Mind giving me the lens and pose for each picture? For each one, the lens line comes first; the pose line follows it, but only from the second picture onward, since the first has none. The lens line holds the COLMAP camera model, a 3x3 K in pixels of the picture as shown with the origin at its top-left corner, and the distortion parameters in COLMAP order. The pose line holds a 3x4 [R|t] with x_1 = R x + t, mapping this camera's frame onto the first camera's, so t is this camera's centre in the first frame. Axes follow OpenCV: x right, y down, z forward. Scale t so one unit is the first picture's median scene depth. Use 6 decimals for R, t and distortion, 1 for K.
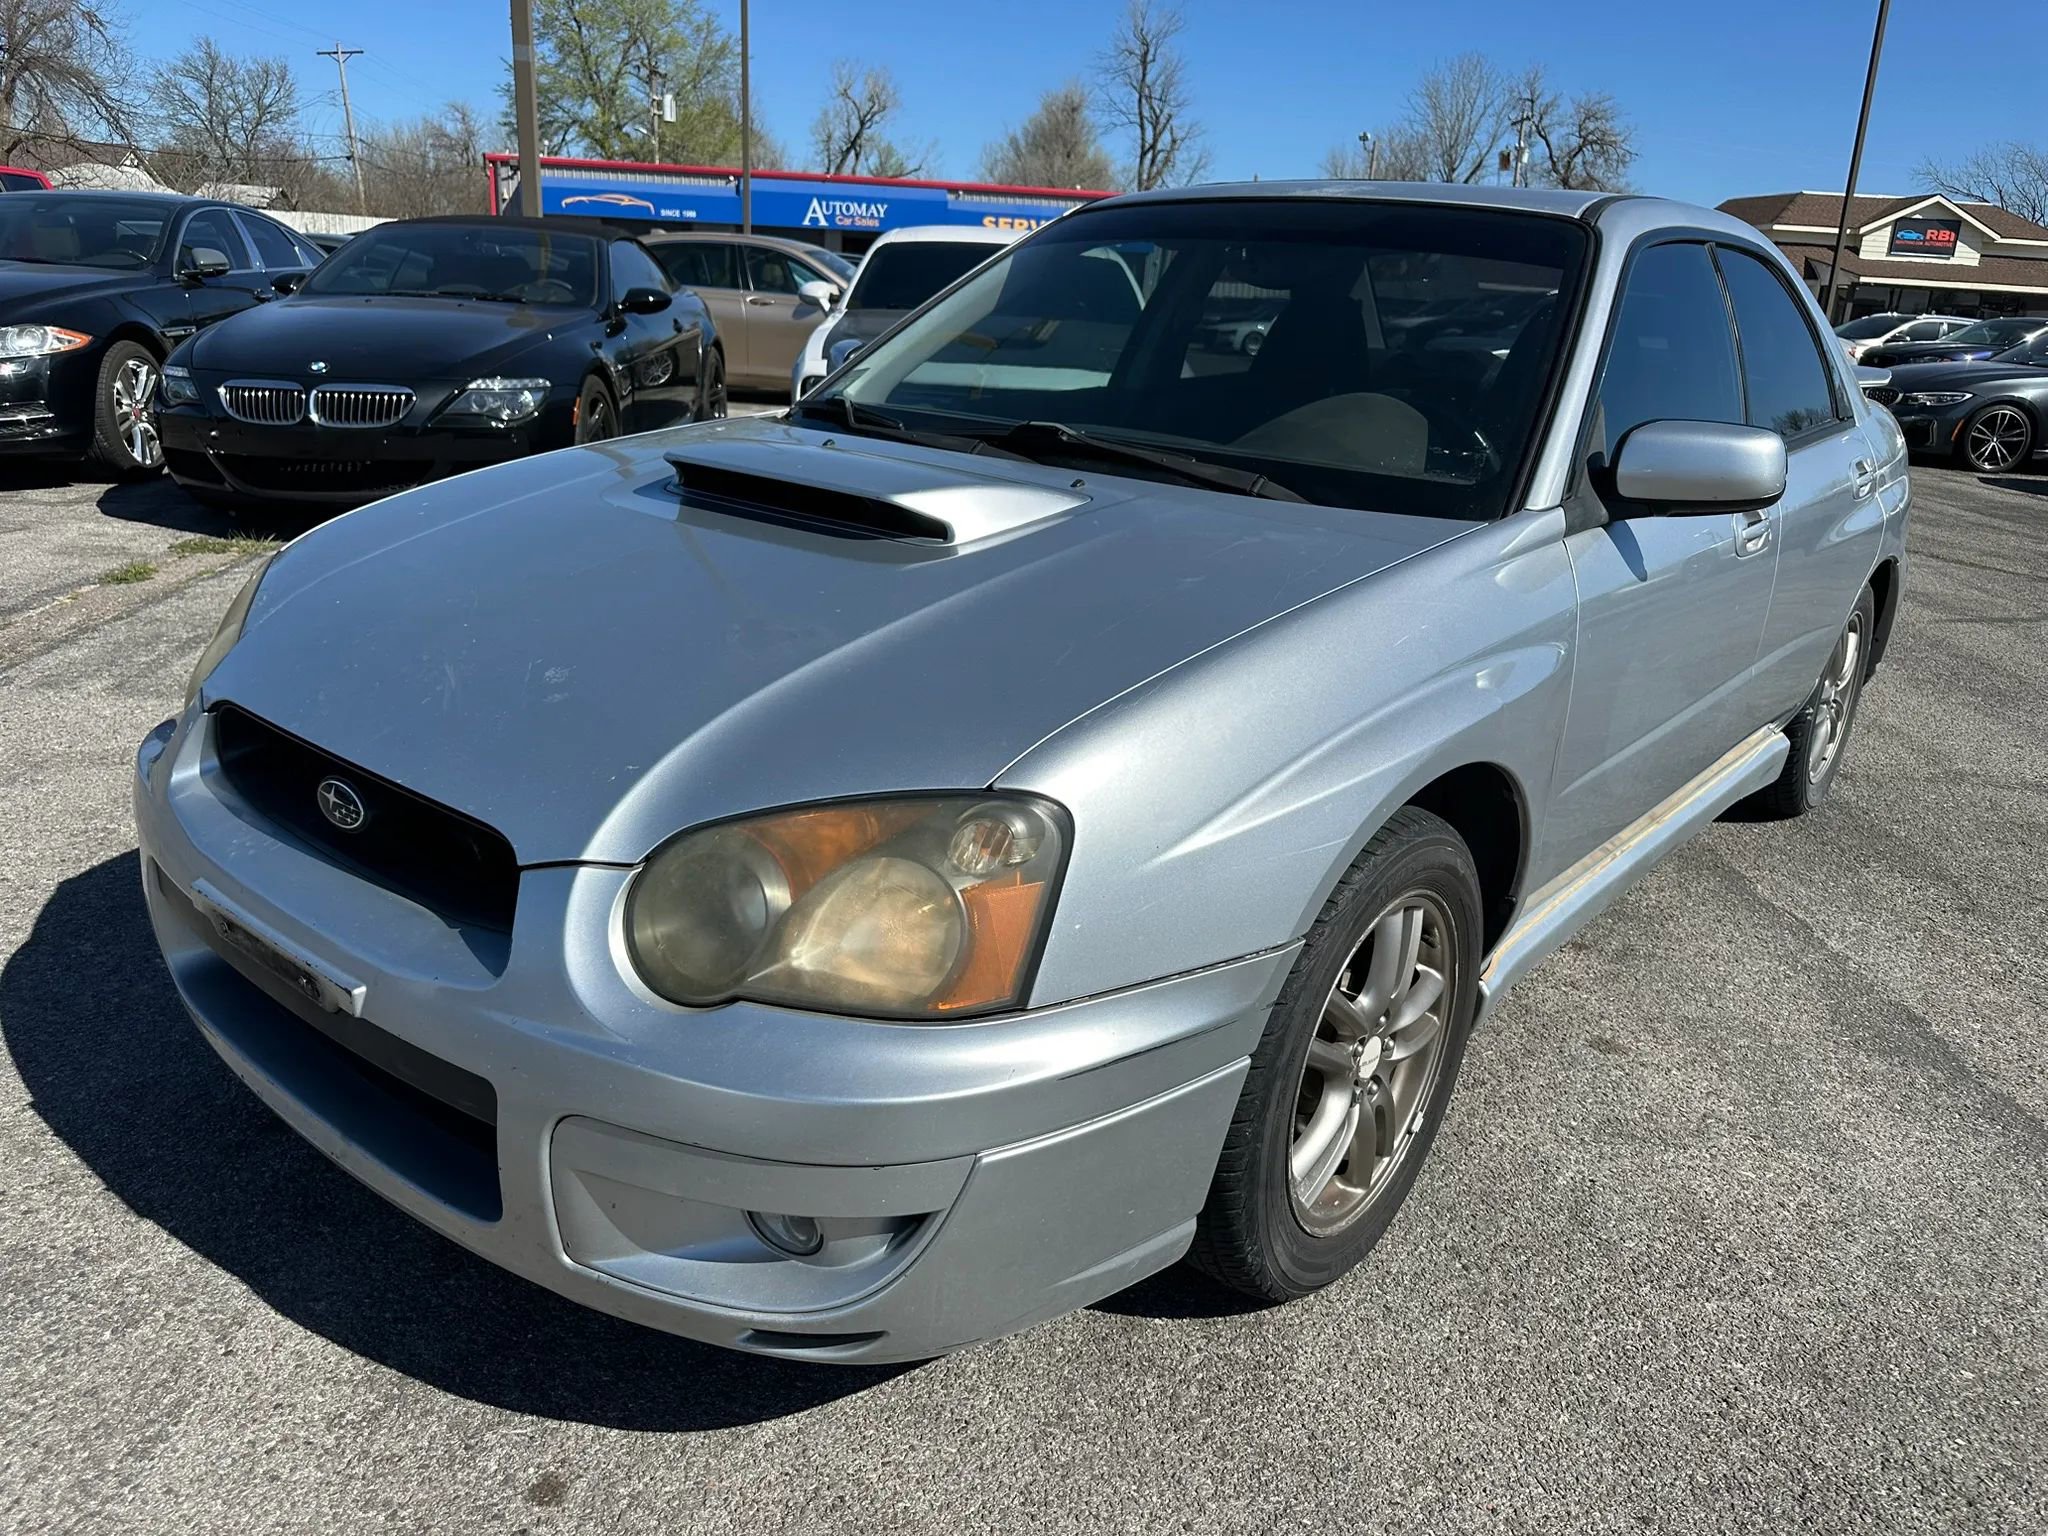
lens RADIAL K [[1468.7, 0, 1019.0], [0, 1468.7, 762.7], [0, 0, 1]] dist [0.053581, -0.058975]
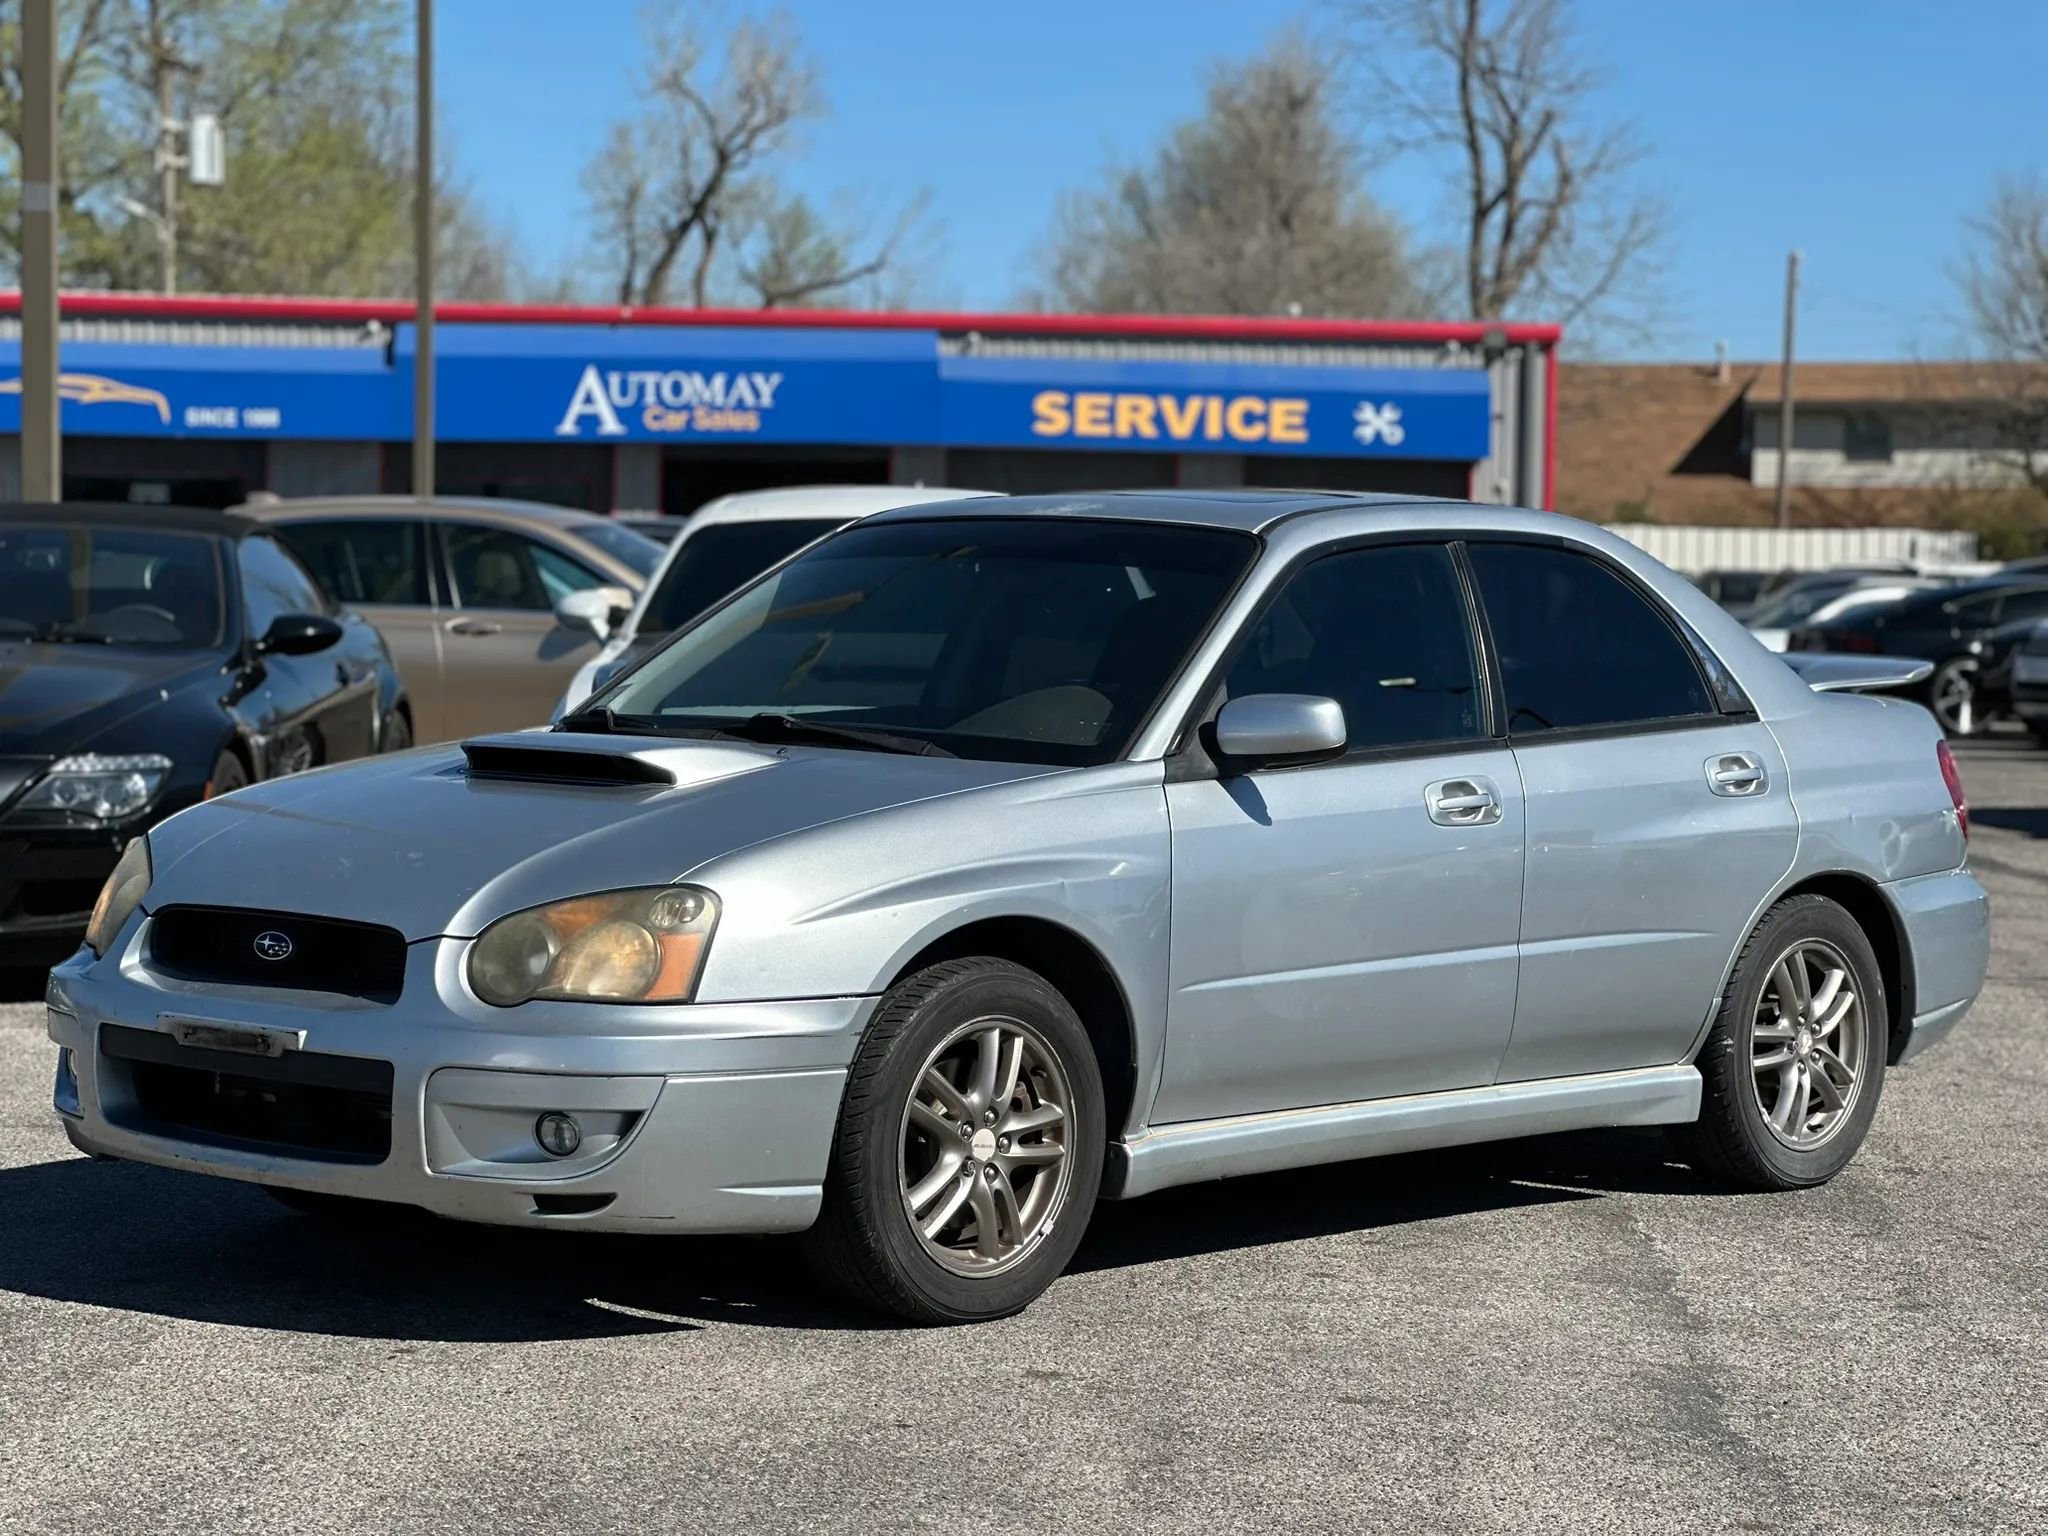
lens RADIAL K [[4986.9, 0, 1024.0], [0, 4986.9, 768.0], [0, 0, 1]] dist [-0.408013, 9.863250]
pose [[0.998451, -0.032297, -0.045306, 0.028062], [0.019037, 0.963436, -0.267261, 0.061886], [0.052281, 0.265984, 0.962559, -0.198084]]
